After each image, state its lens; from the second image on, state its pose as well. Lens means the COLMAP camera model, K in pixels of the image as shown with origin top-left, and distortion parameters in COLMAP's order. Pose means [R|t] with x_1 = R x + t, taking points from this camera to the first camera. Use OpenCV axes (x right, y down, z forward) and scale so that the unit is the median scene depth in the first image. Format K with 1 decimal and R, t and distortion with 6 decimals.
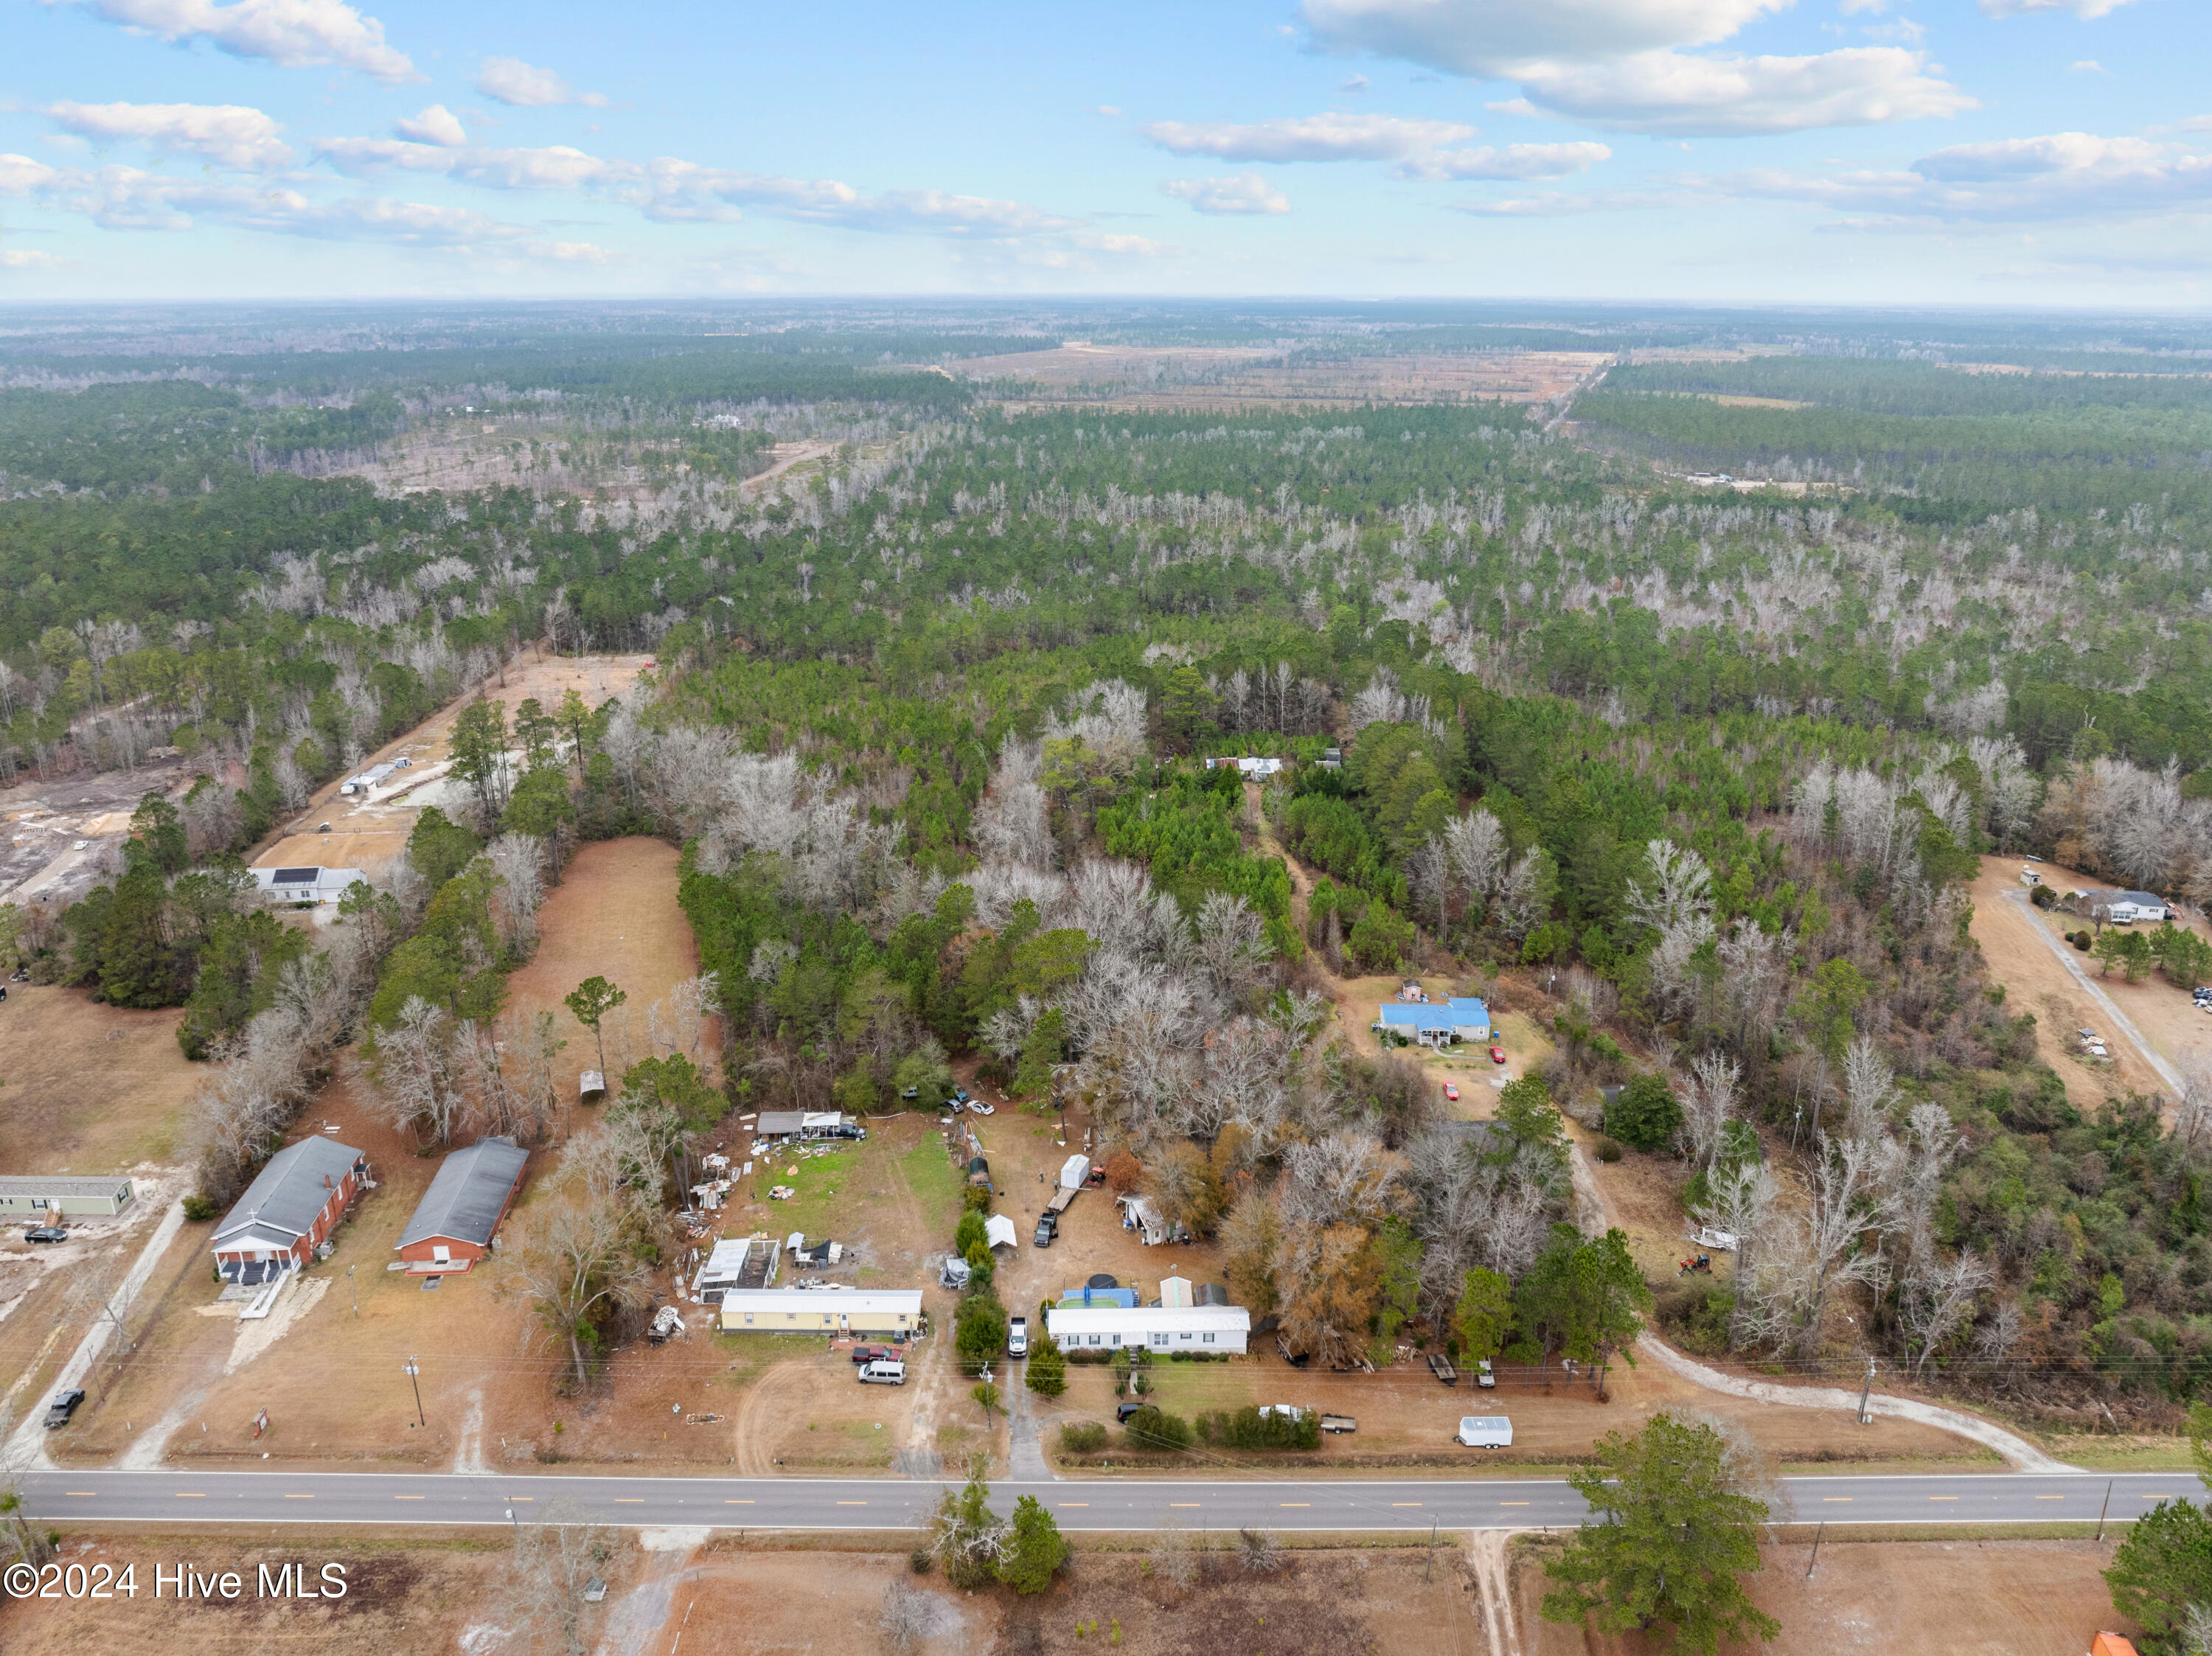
lens RADIAL K [[1547.5, 0, 1111.7], [0, 1547.5, 818.5], [0, 0, 1]] dist [-0.037941, 0.004007]
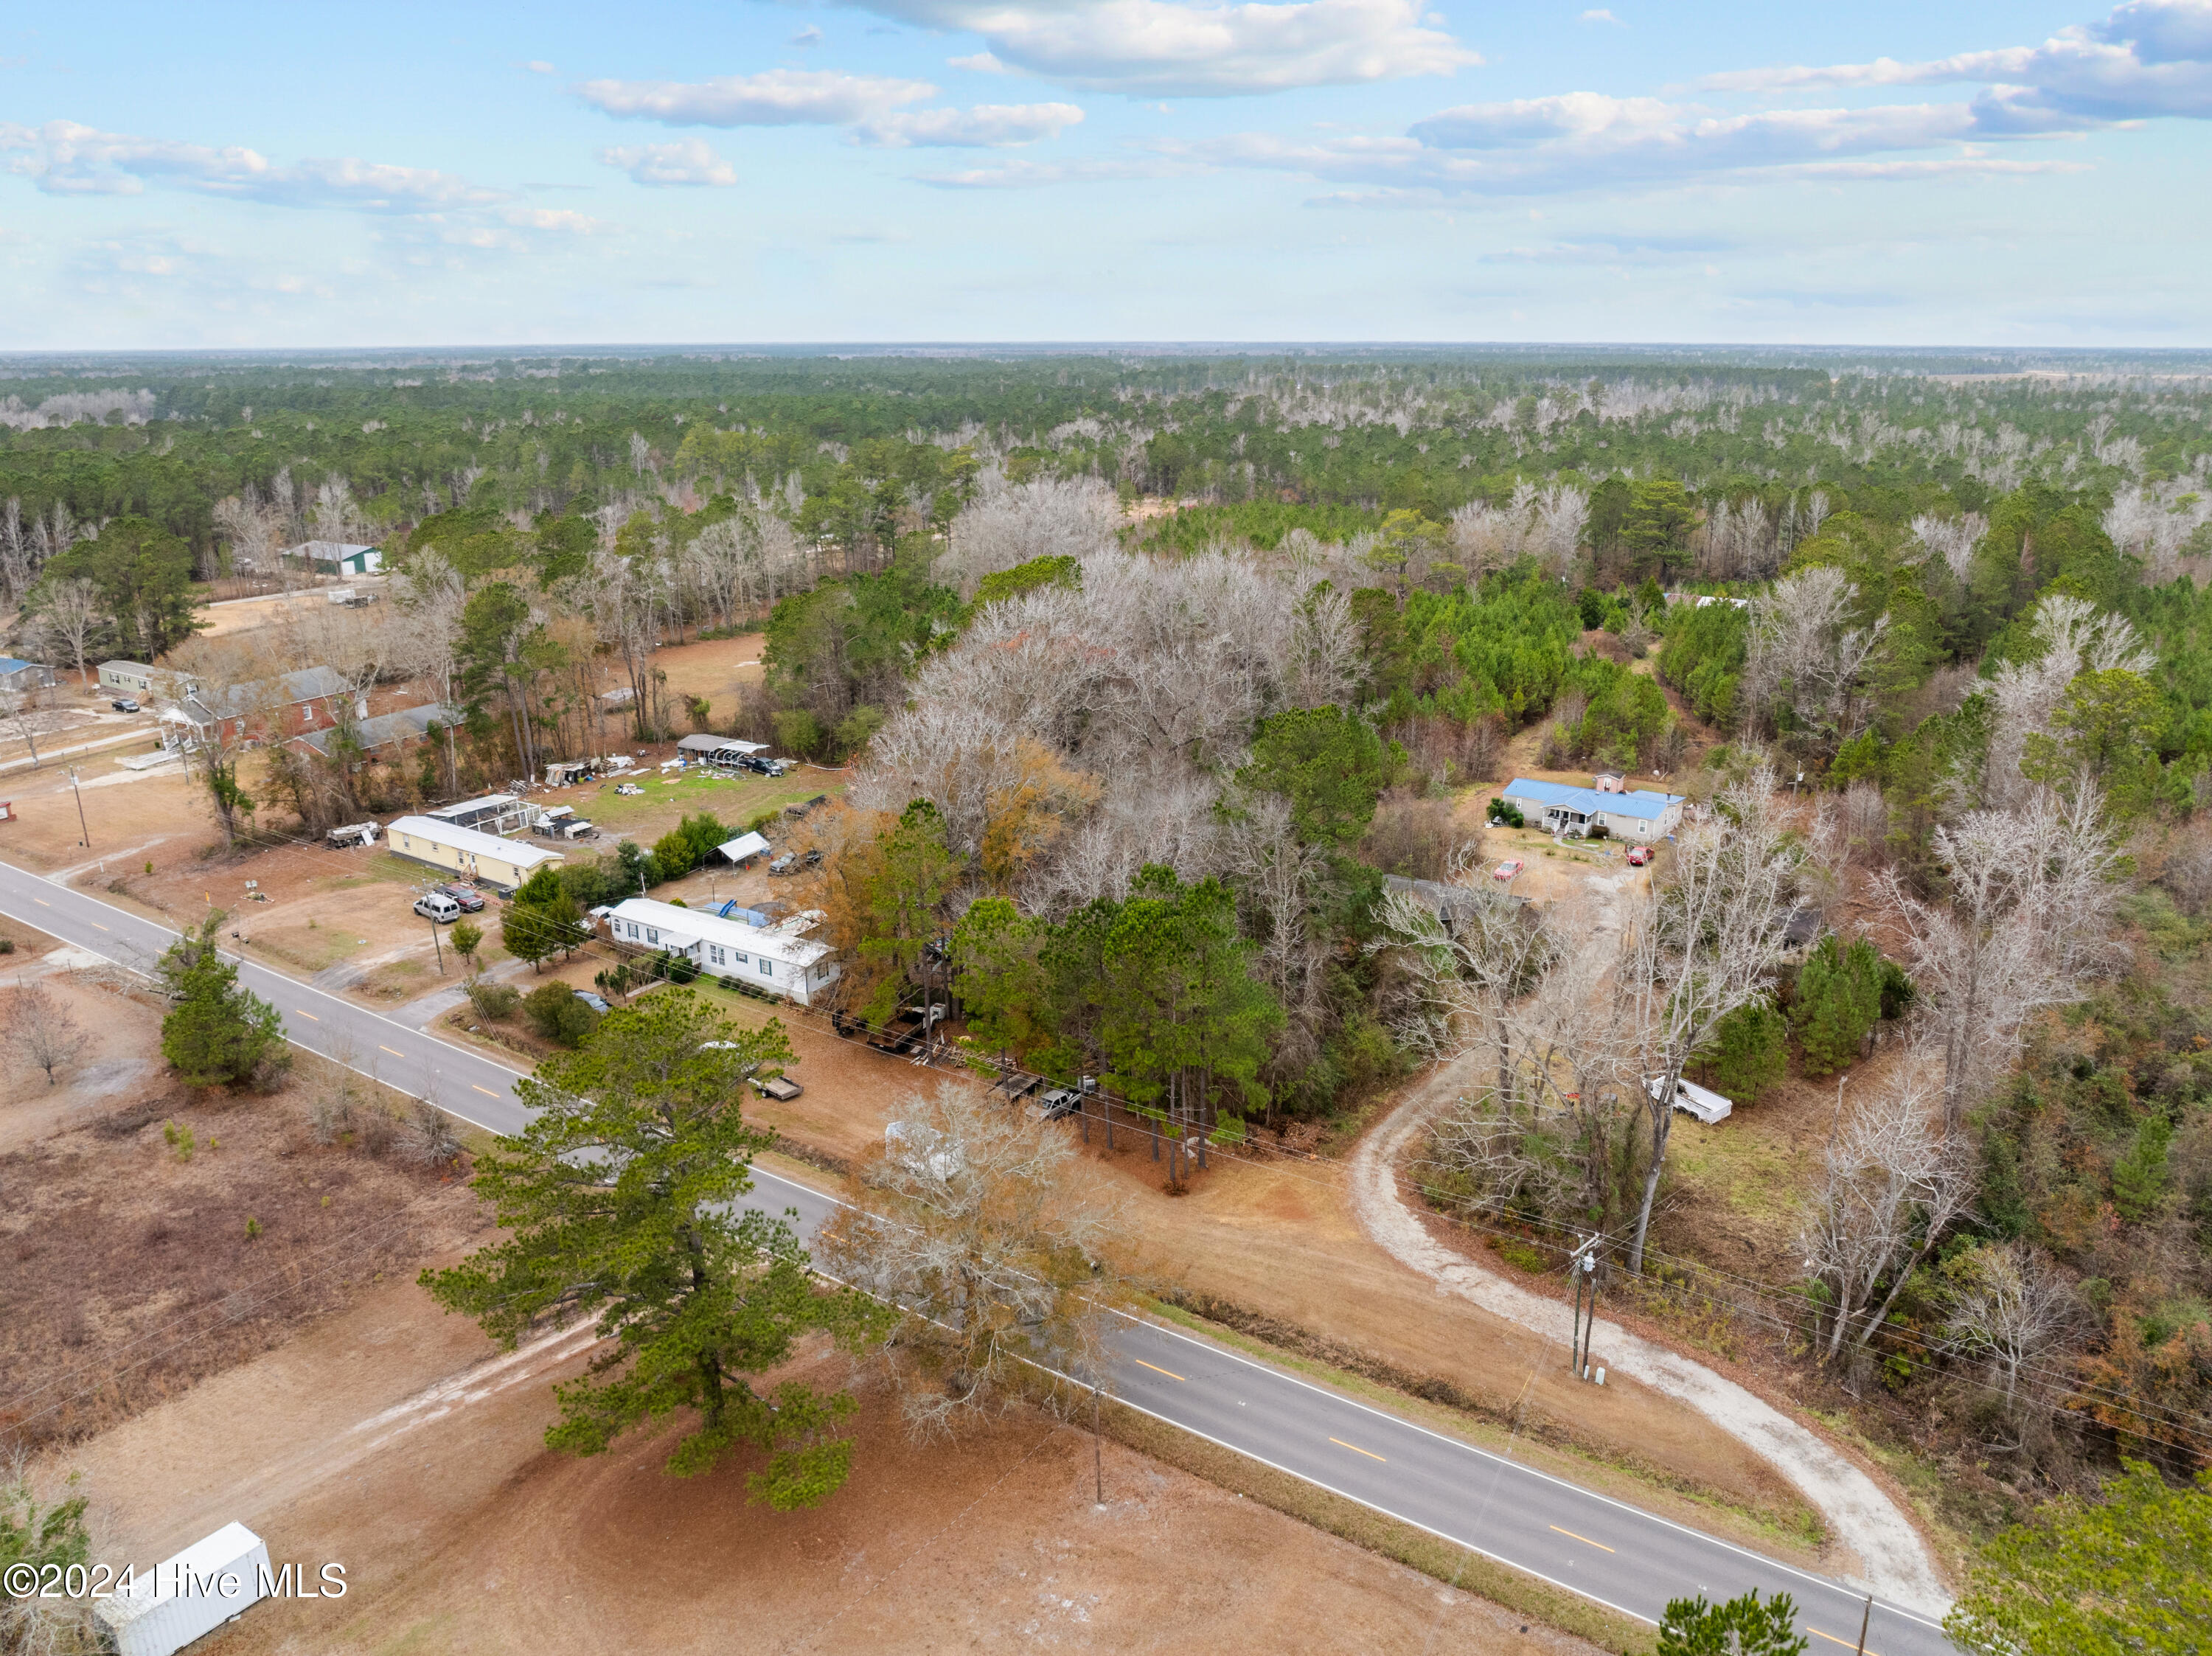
lens RADIAL K [[1547.5, 0, 1111.7], [0, 1547.5, 818.5], [0, 0, 1]] dist [-0.037941, 0.004007]
pose [[0.835057, 0.159868, -0.526423, 0.488937], [-0.175584, 0.984254, 0.020380, 0.199516], [0.521392, 0.075413, 0.849978, 0.416950]]
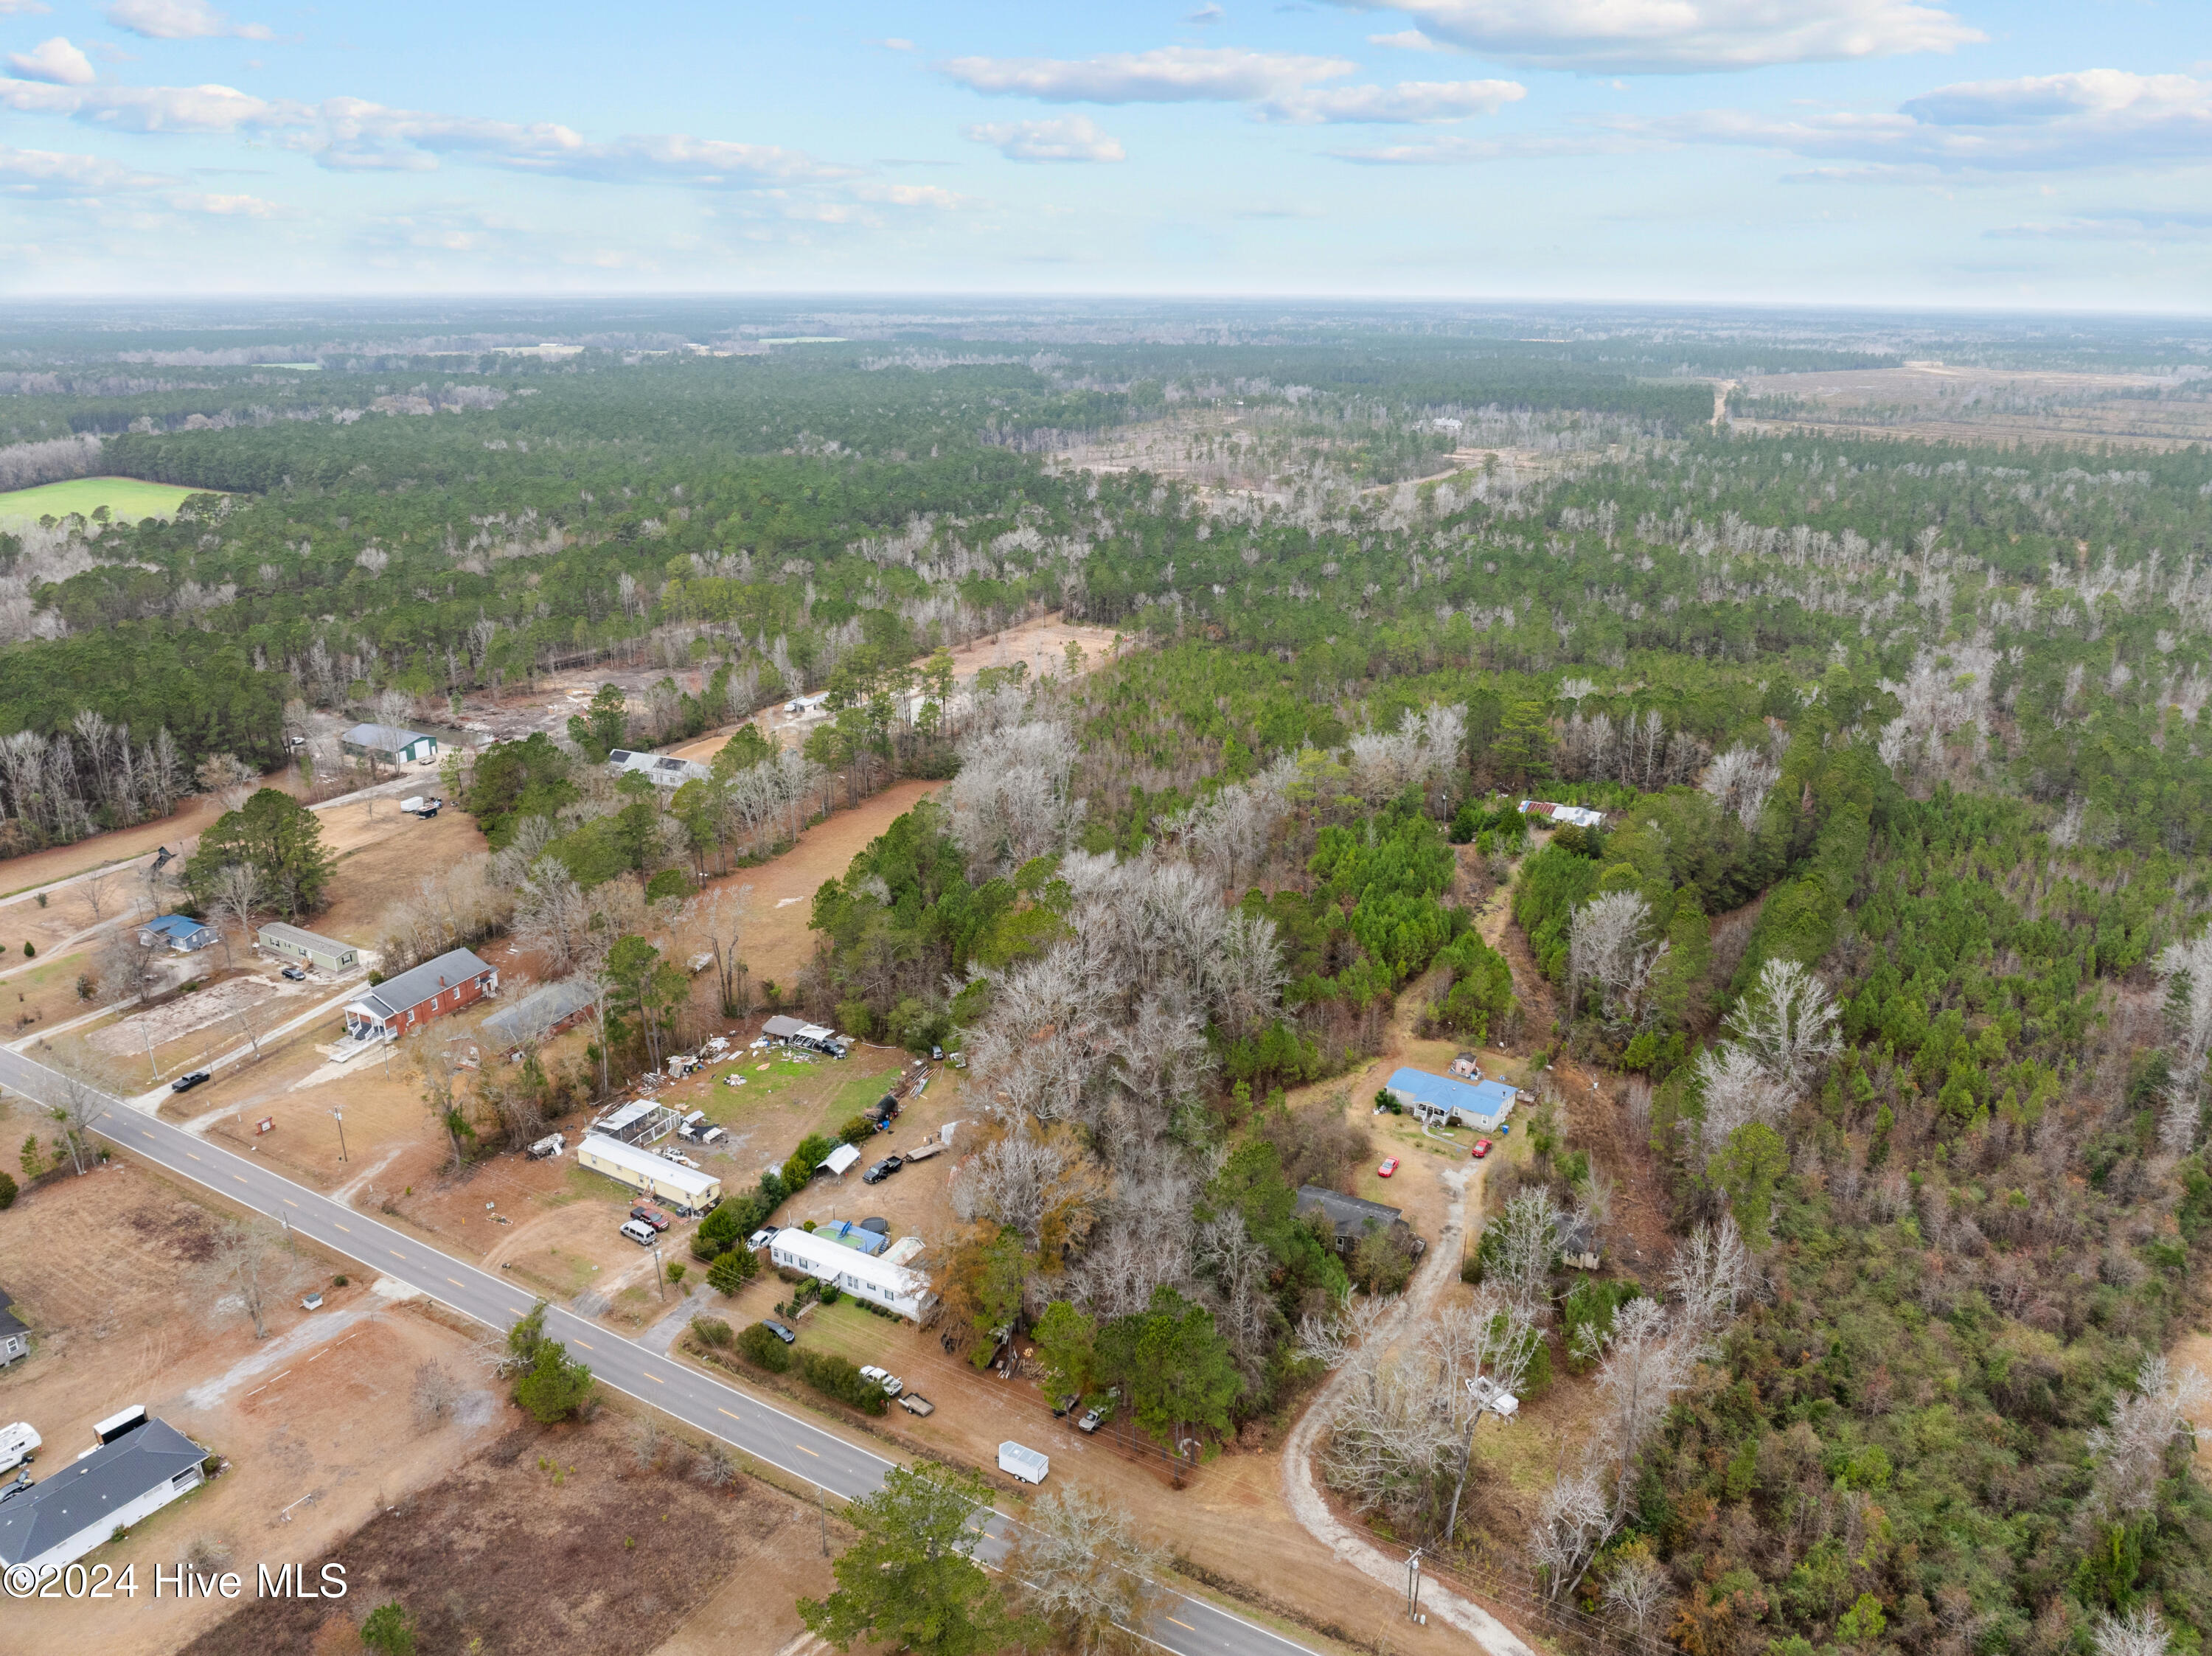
lens RADIAL K [[1547.5, 0, 1111.7], [0, 1547.5, 818.5], [0, 0, 1]] dist [-0.037941, 0.004007]
pose [[0.864207, 0.167445, -0.474456, 0.559218], [-0.168774, 0.984837, 0.040153, -0.044487], [0.473985, 0.045376, 0.879363, 0.116914]]
